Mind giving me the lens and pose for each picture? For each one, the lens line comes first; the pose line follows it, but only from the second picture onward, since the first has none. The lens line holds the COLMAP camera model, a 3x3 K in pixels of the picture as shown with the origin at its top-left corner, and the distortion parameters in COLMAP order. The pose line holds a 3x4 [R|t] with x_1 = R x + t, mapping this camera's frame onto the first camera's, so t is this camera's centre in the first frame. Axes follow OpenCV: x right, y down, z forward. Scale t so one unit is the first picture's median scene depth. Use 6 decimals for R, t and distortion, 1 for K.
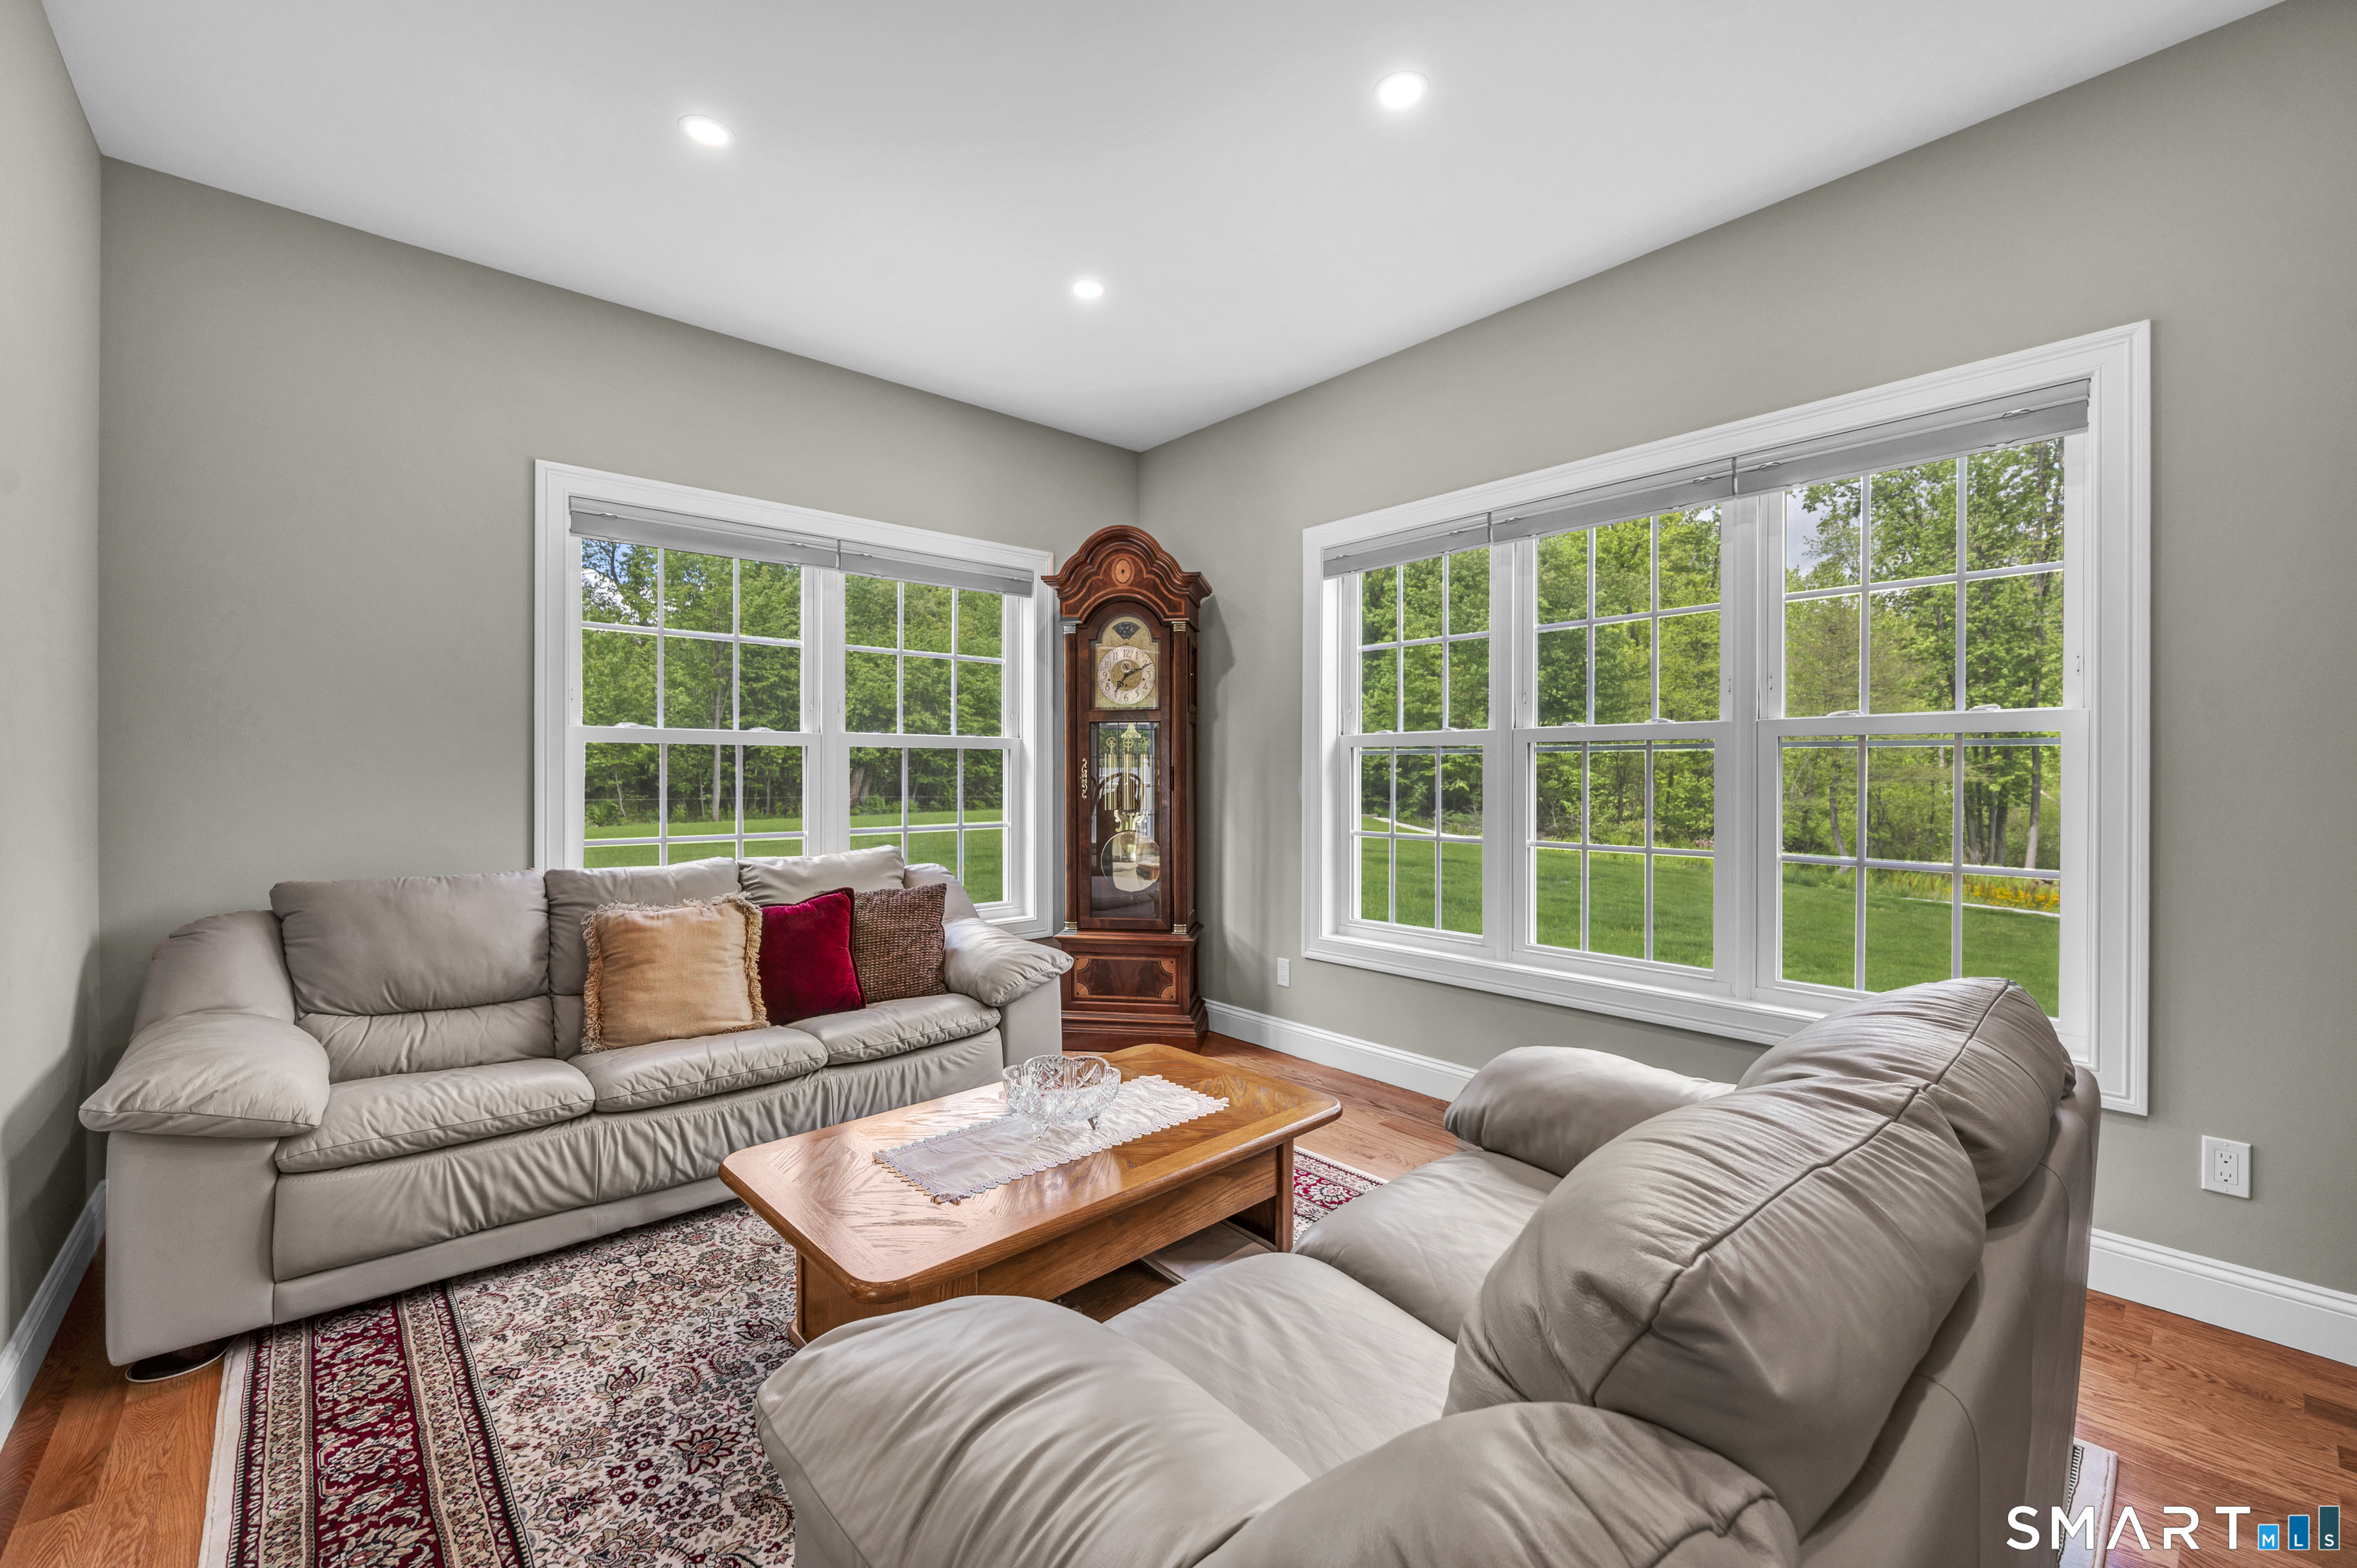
lens RADIAL K [[945.2, 0, 1187.5], [0, 945.2, 785.9], [0, 0, 1]] dist [-0.000644, 0.000017]
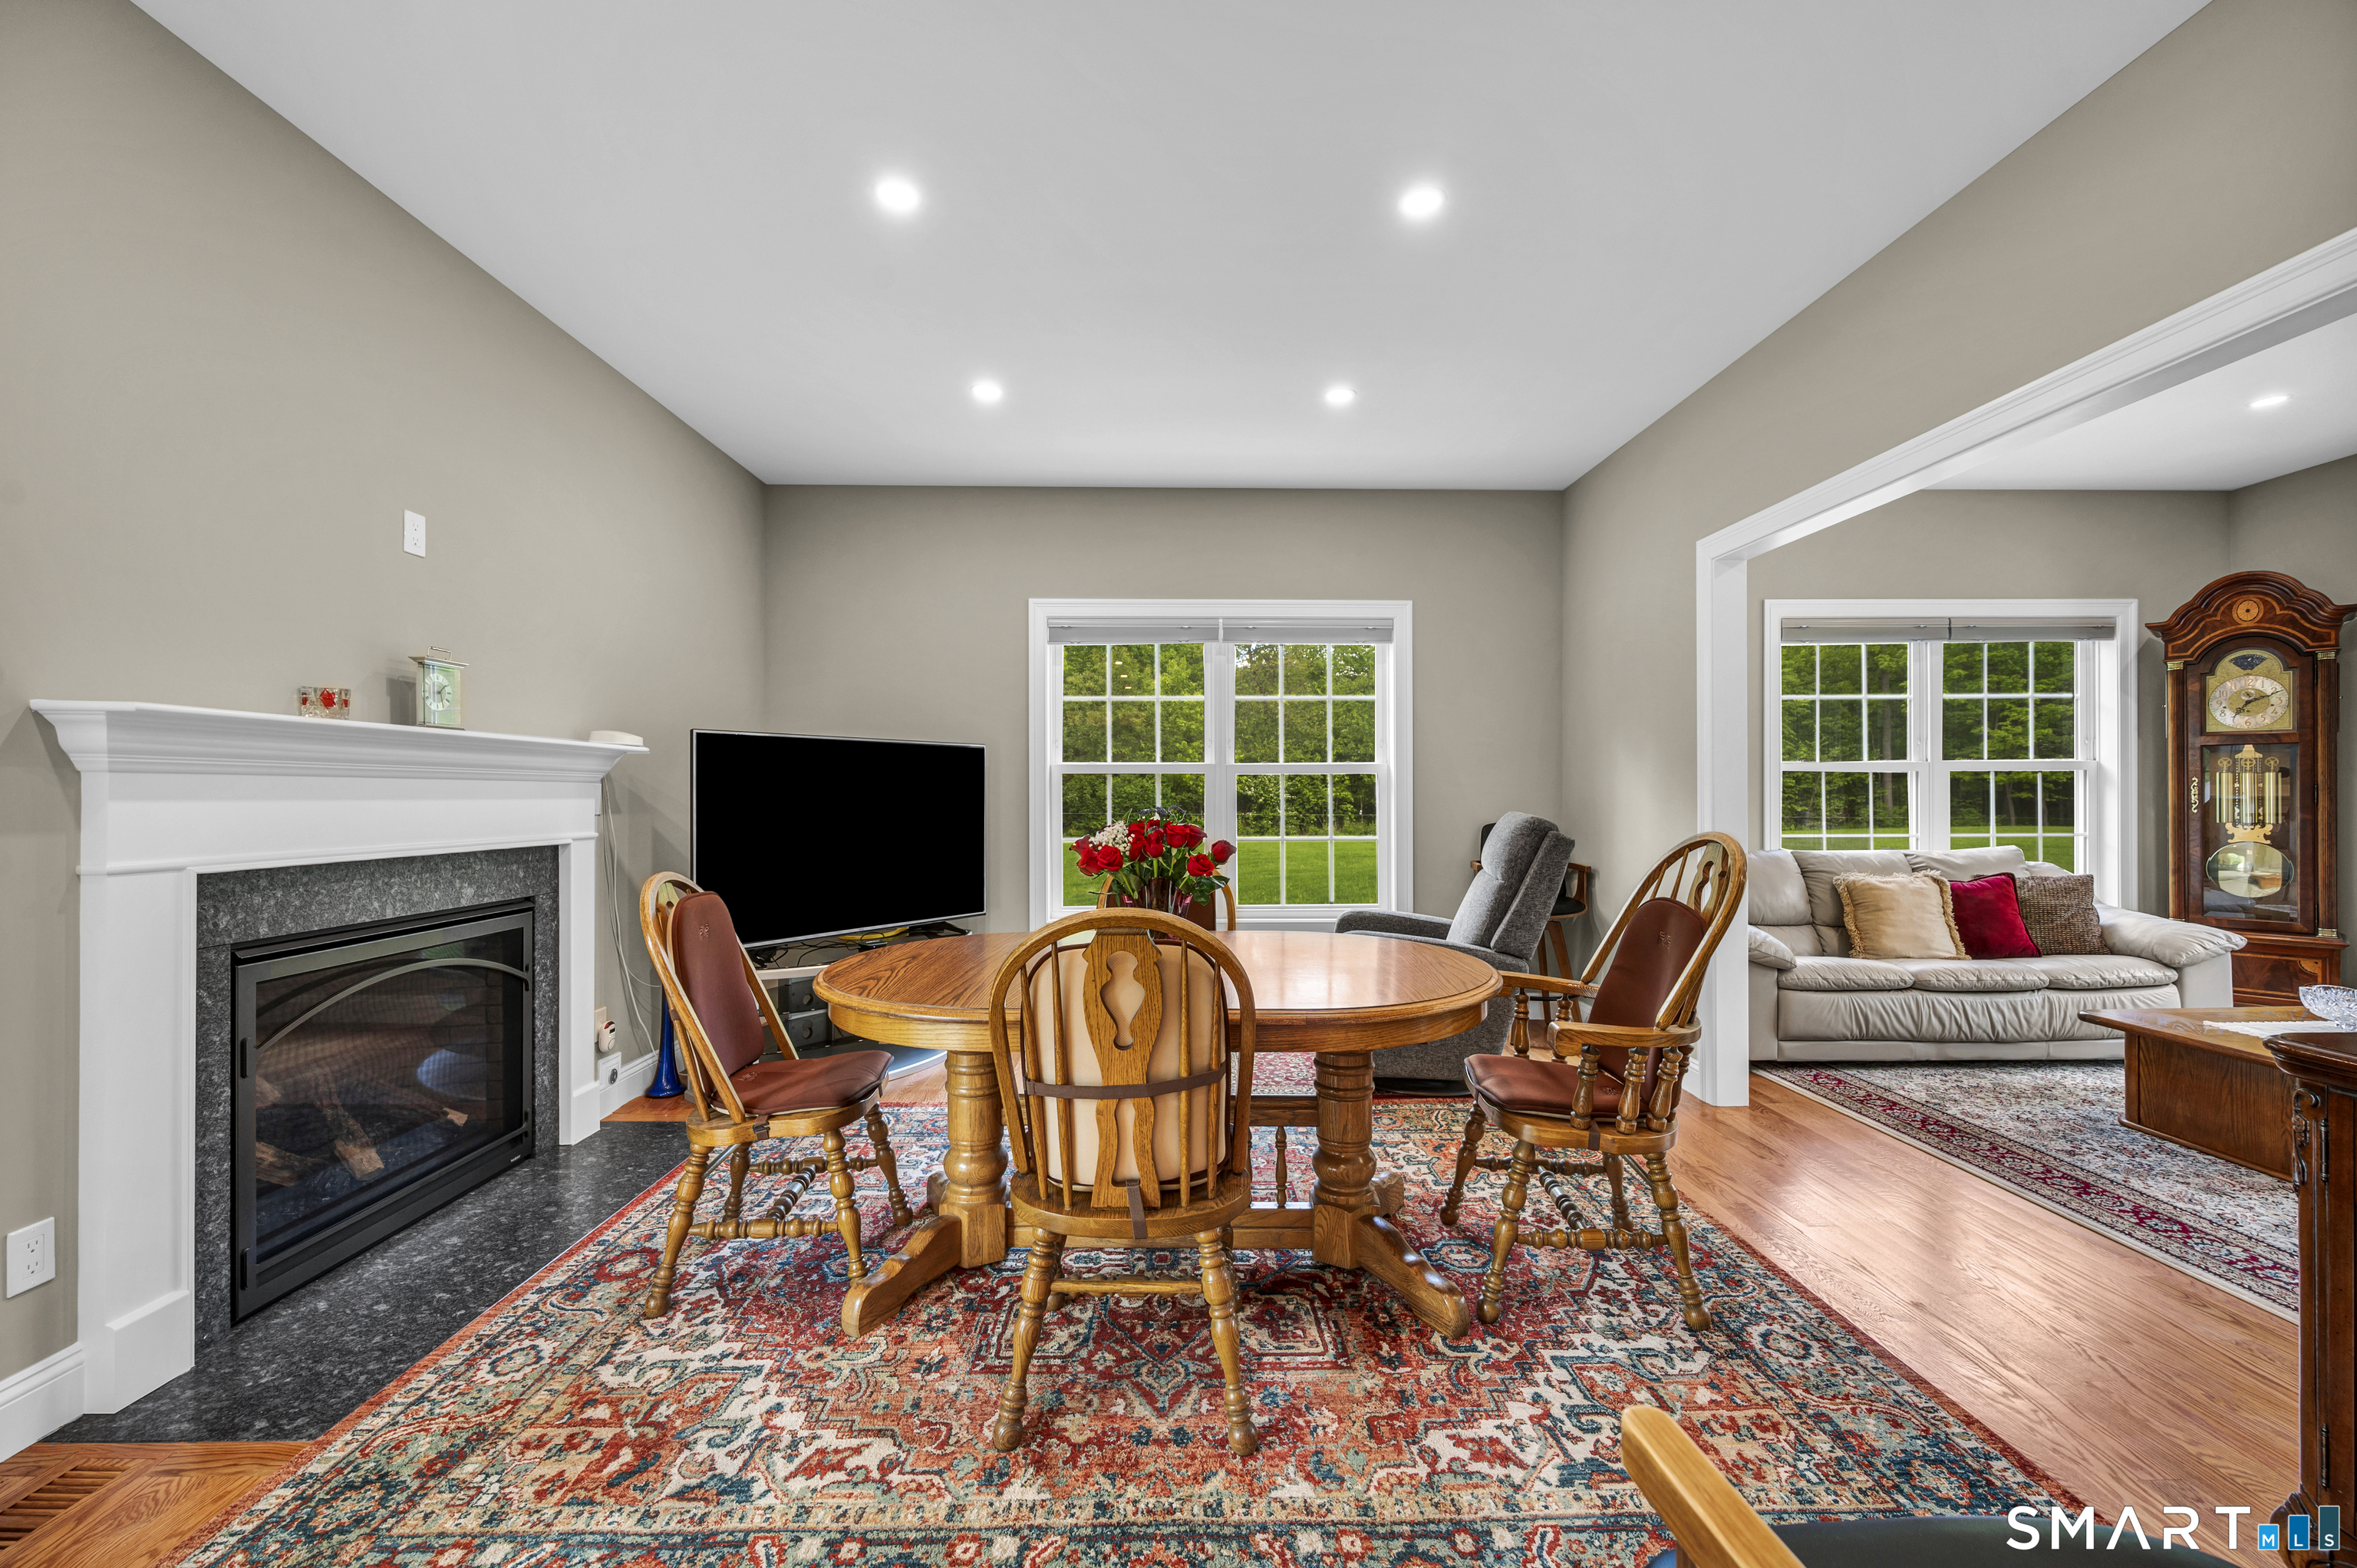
lens RADIAL K [[945.2, 0, 1187.5], [0, 945.2, 785.9], [0, 0, 1]] dist [-0.000644, 0.000017]
pose [[0.749643, -0.007333, -0.661802, -0.301269], [-0.001577, 0.999916, -0.012865, -0.001224], [0.661841, 0.010688, 0.749568, -0.756026]]
